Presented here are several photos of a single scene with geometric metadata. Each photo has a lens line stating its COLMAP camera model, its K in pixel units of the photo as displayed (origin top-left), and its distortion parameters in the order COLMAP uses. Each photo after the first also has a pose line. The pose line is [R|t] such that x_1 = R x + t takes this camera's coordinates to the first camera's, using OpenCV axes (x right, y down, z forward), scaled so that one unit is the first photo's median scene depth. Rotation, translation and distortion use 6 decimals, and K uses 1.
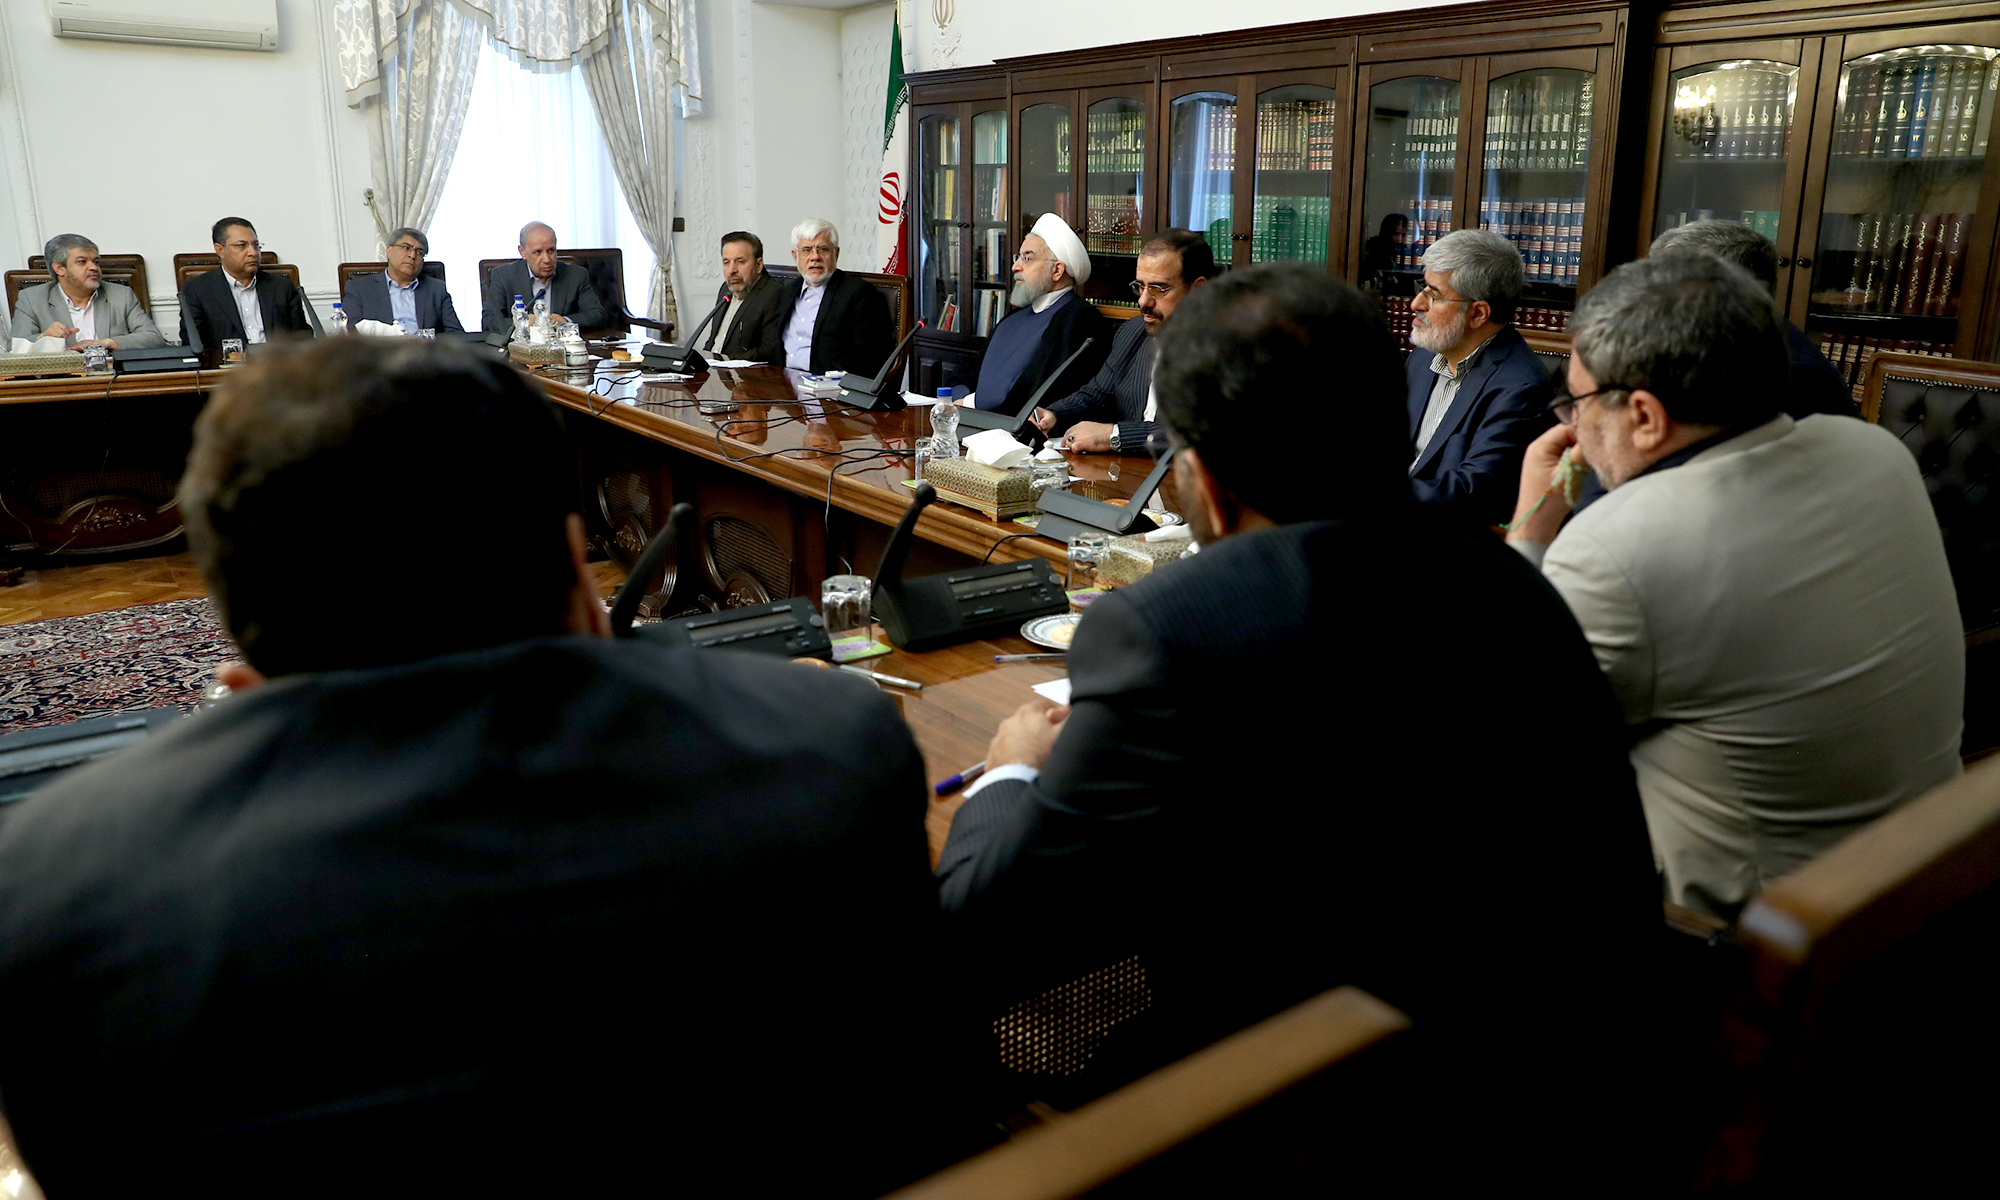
lens RADIAL K [[1397.3, 0, 1004.9], [0, 1397.3, 546.6], [0, 0, 1]] dist [-0.034542, 0.003088]
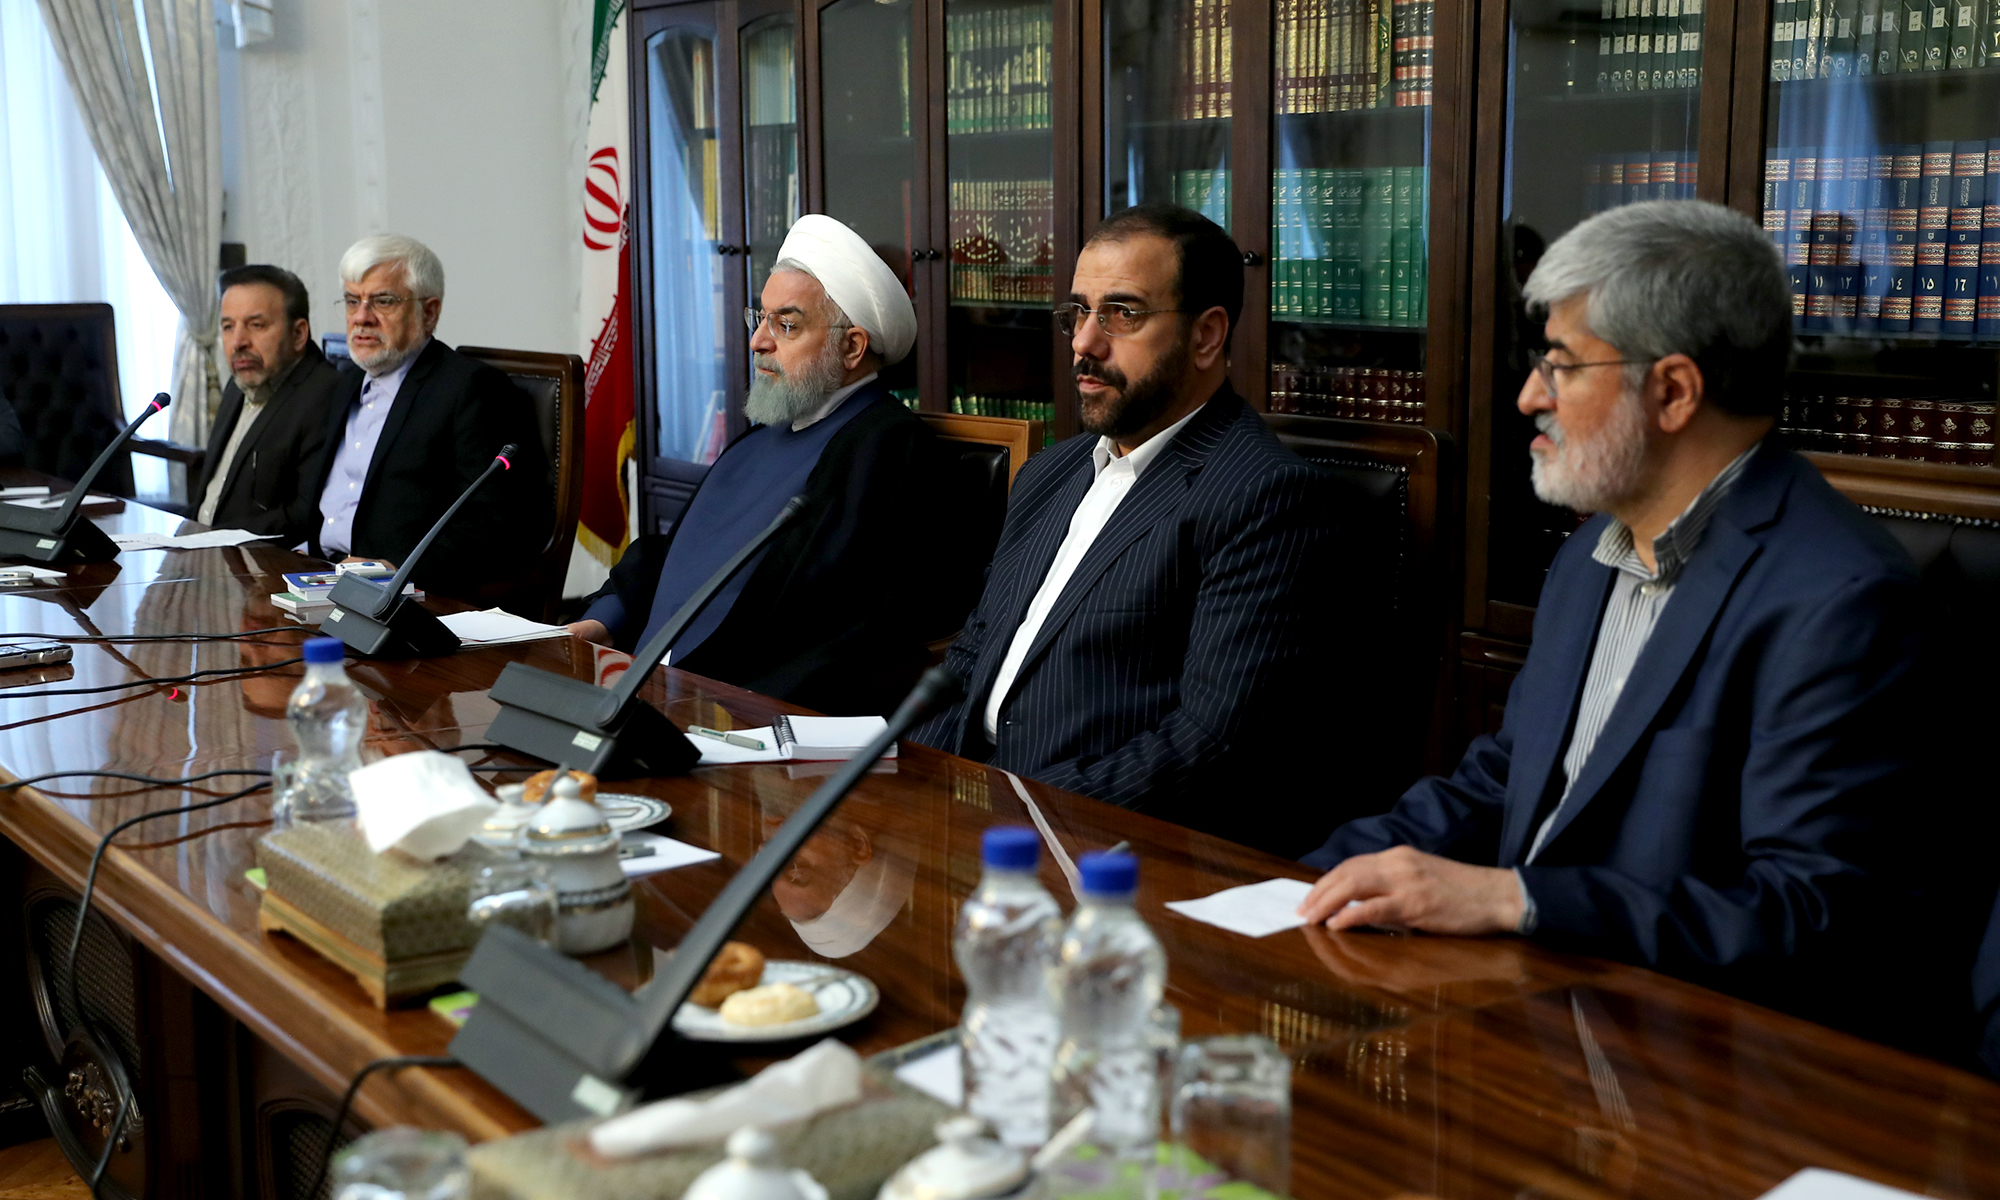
lens RADIAL K [[2400.0, 0, 1000.0], [0, 2400.0, 600.0], [0, 0, 1]] dist [0.158178, 0.006301]
pose [[0.999650, -0.013939, -0.022495, 0.090633], [0.011897, 0.996008, -0.088470, -0.035092], [0.023639, 0.088171, 0.995825, 0.185999]]
